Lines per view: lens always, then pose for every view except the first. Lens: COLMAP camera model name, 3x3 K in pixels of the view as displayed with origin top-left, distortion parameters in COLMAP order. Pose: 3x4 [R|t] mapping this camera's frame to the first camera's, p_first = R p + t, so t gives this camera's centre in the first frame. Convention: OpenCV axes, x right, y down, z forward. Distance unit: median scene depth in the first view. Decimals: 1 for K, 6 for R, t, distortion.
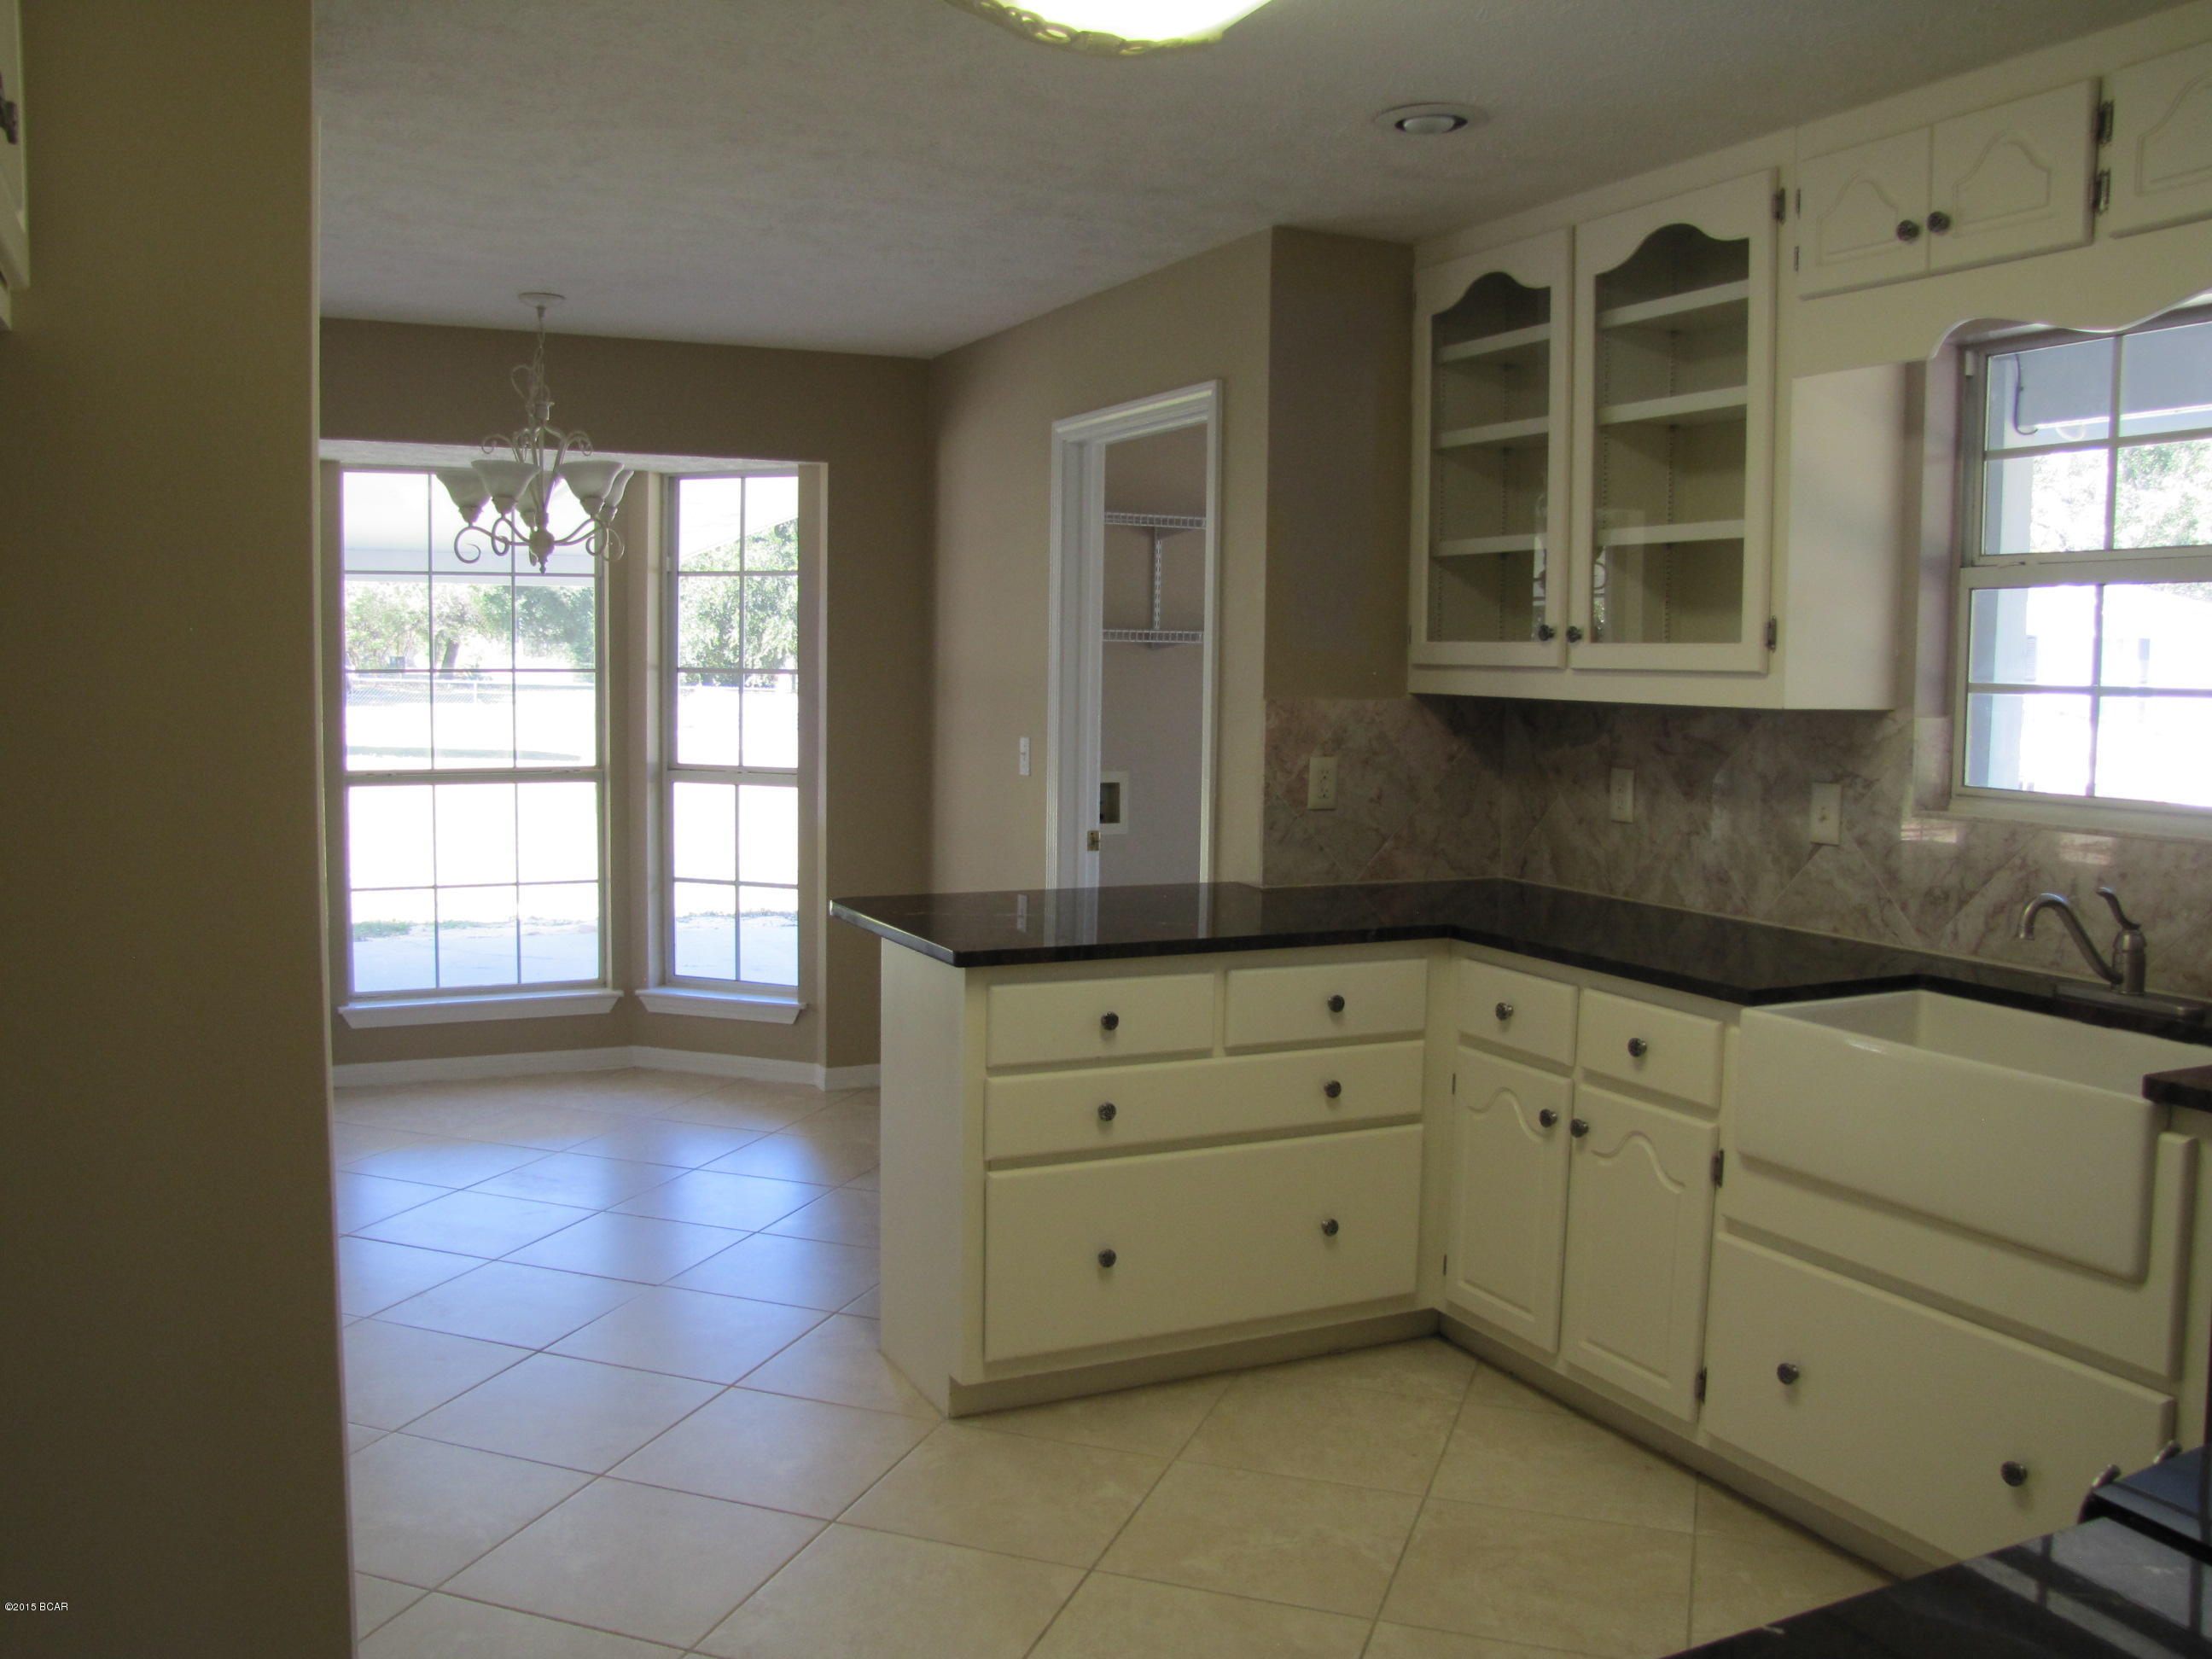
lens RADIAL K [[1876.6, 0, 1106.0], [0, 1876.6, 829.5], [0, 0, 1]] dist [-0.120517, 0.060548]
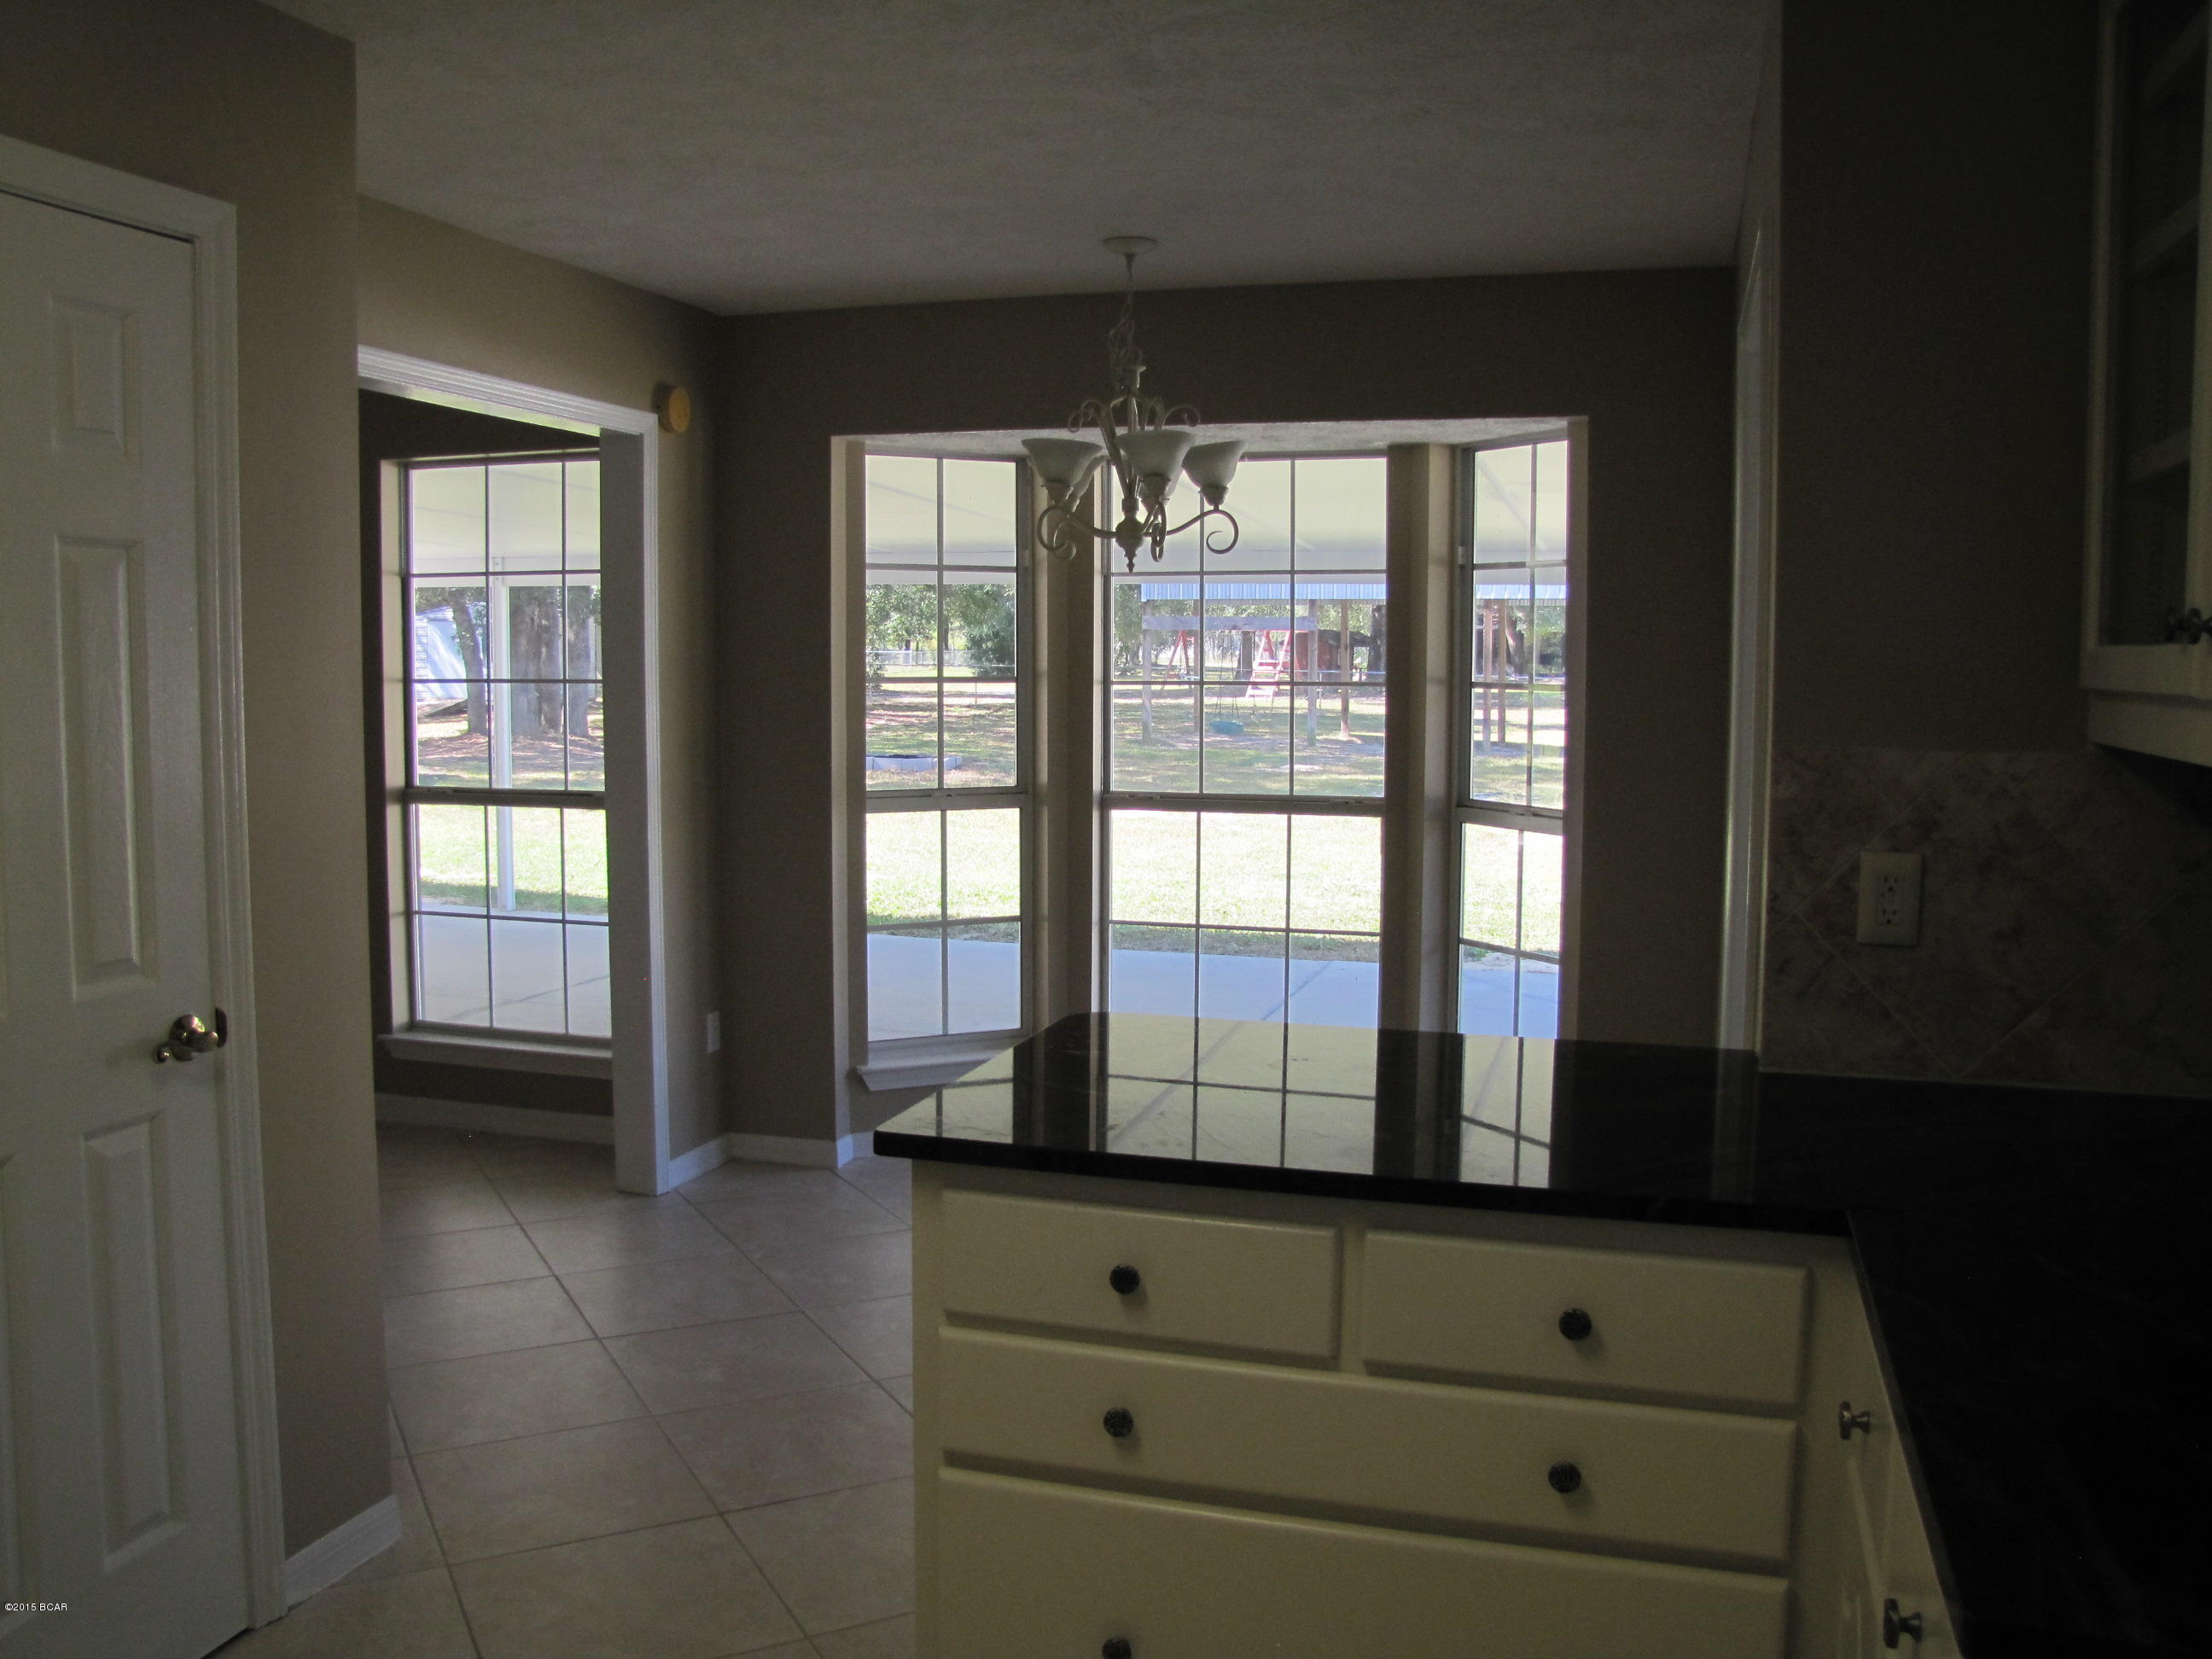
lens RADIAL K [[1876.6, 0, 1106.0], [0, 1876.6, 829.5], [0, 0, 1]] dist [-0.120517, 0.060548]
pose [[0.736711, 0.053777, -0.674066, 0.305344], [-0.056125, 0.998256, 0.018299, -0.041349], [0.673874, 0.024351, 0.738444, 0.421668]]
